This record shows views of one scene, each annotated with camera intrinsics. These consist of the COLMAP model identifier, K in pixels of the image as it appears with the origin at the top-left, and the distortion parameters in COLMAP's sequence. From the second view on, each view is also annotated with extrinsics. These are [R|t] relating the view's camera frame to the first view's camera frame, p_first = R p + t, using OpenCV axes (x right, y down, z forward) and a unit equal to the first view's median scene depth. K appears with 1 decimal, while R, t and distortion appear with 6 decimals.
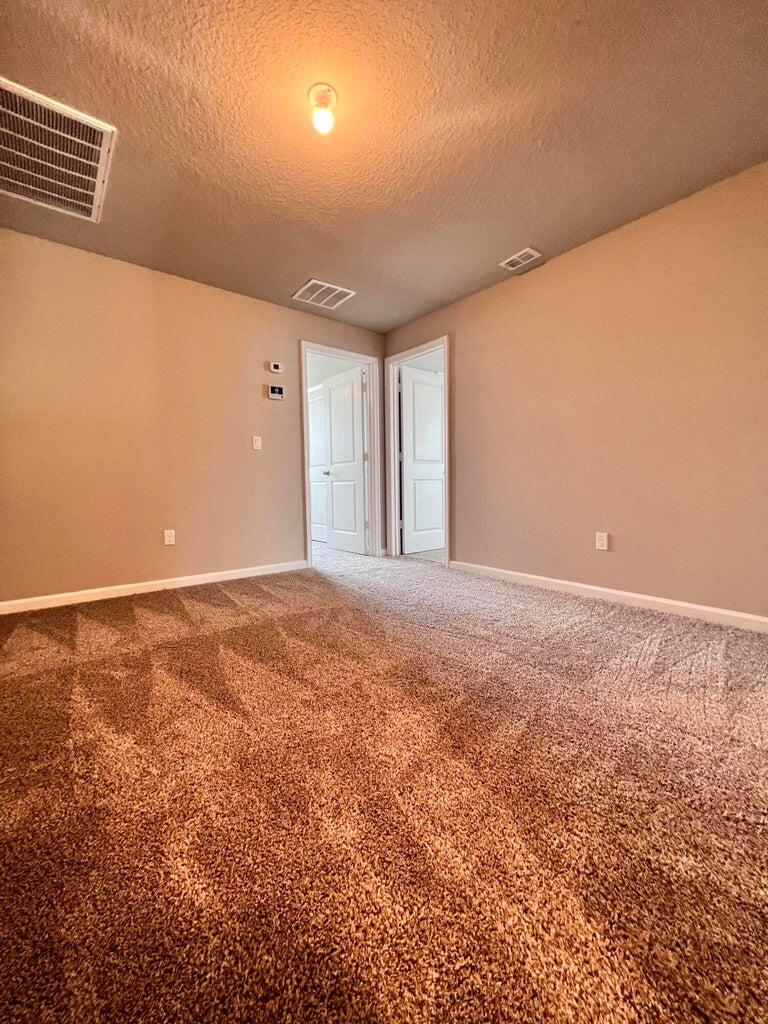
lens RADIAL K [[411.2, 0, 383.6], [0, 411.2, 510.4], [0, 0, 1]] dist [-0.002797, 0.000749]
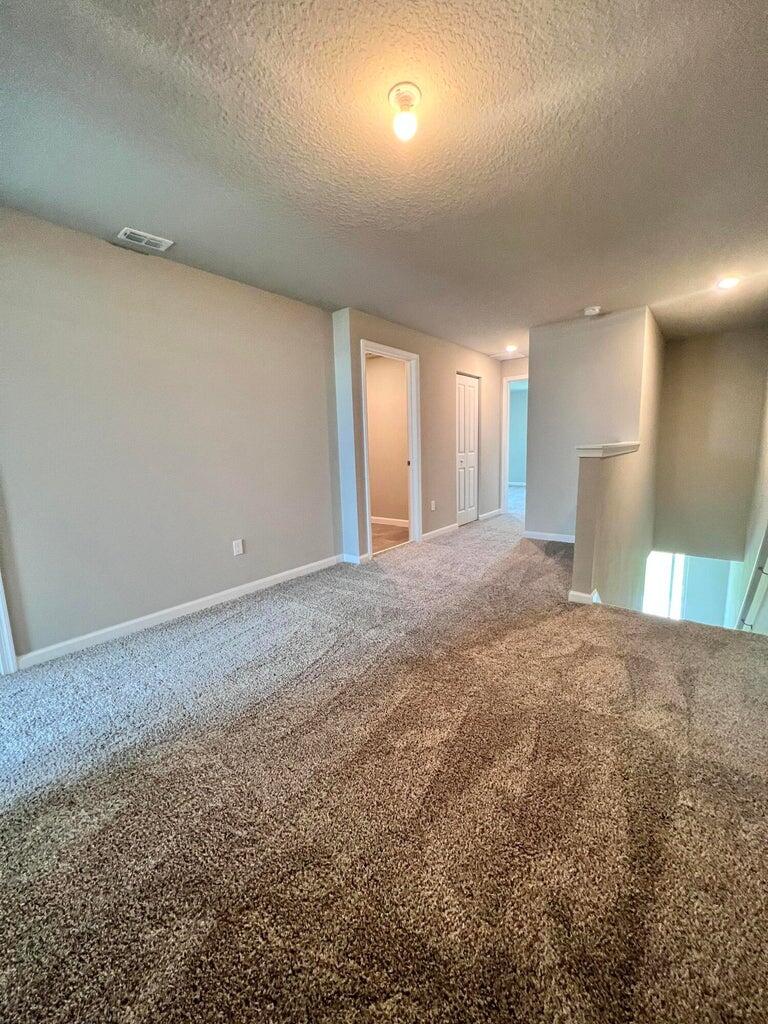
lens RADIAL K [[411.2, 0, 383.4], [0, 411.2, 511.4], [0, 0, 1]] dist [-0.002797, 0.000749]
pose [[-0.209849, -0.136234, 0.968196, -0.678490], [0.106588, 0.981156, 0.161160, -0.171000], [-0.971906, 0.137018, -0.191374, 0.821303]]
